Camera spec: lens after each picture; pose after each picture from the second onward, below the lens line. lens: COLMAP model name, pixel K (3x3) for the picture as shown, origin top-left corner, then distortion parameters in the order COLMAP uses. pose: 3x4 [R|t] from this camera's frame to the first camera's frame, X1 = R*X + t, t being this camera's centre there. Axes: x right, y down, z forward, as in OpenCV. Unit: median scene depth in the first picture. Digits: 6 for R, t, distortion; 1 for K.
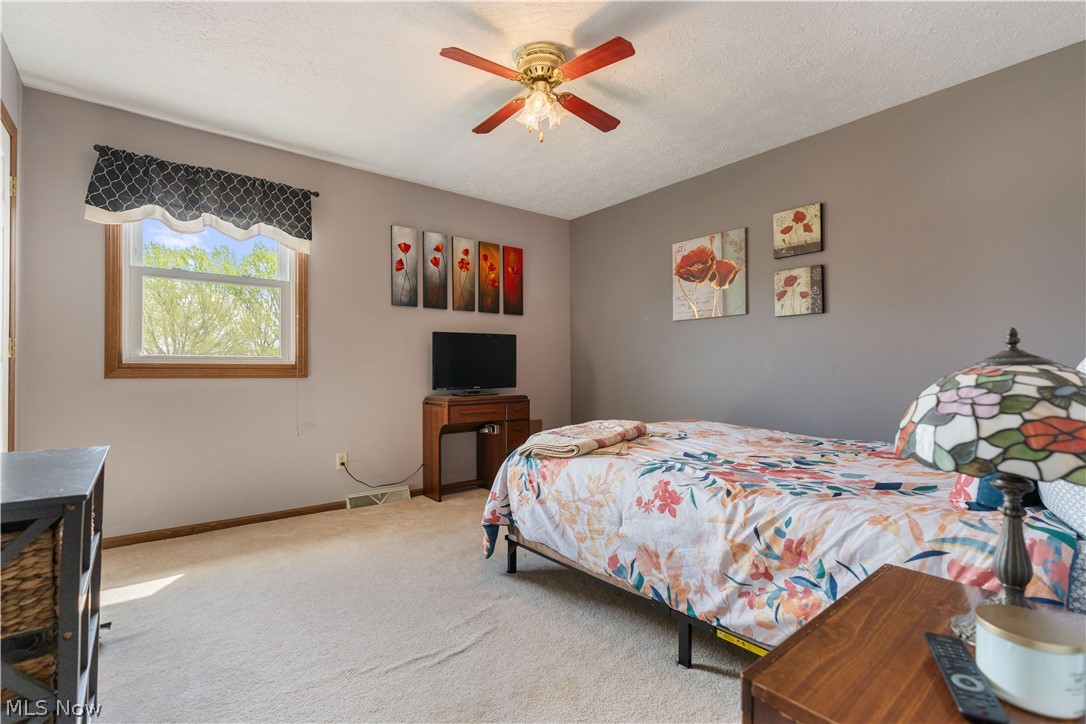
lens RADIAL K [[500.2, 0, 543.0], [0, 500.2, 362.0], [0, 0, 1]] dist [-0.000308, -0.000089]
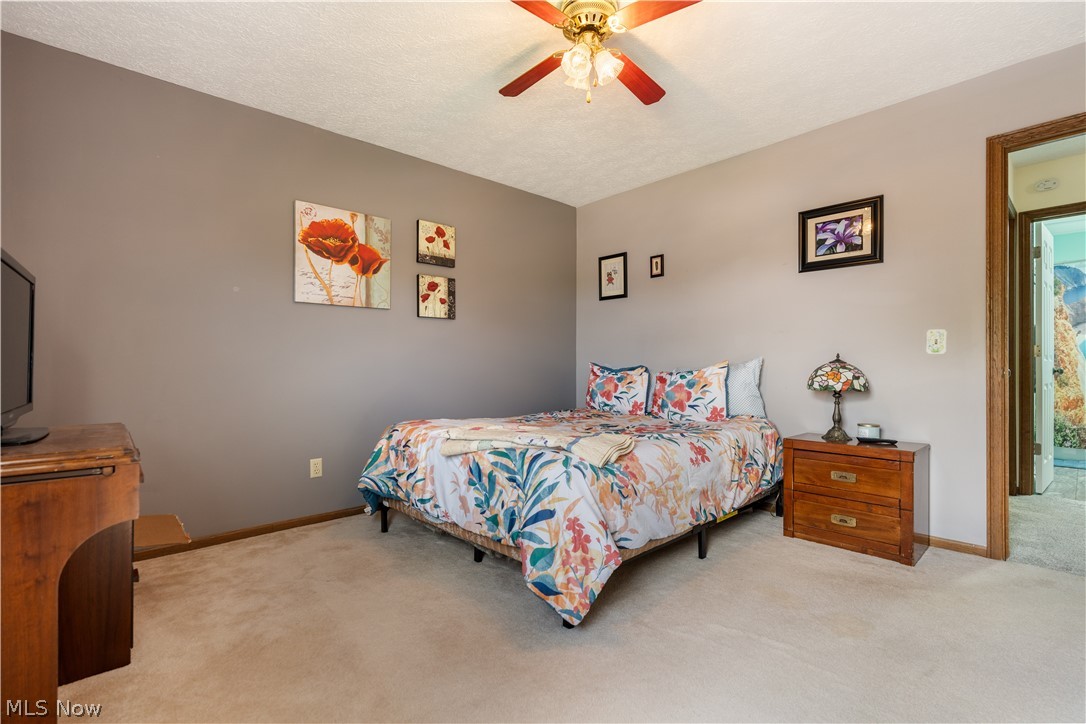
lens RADIAL K [[500.2, 0, 543.0], [0, 500.2, 362.0], [0, 0, 1]] dist [-0.000308, -0.000089]
pose [[-0.053299, 0.011676, 0.998510, -0.621840], [-0.012413, 0.999847, -0.012354, 0.016703], [-0.998501, -0.013053, -0.053146, 0.804138]]
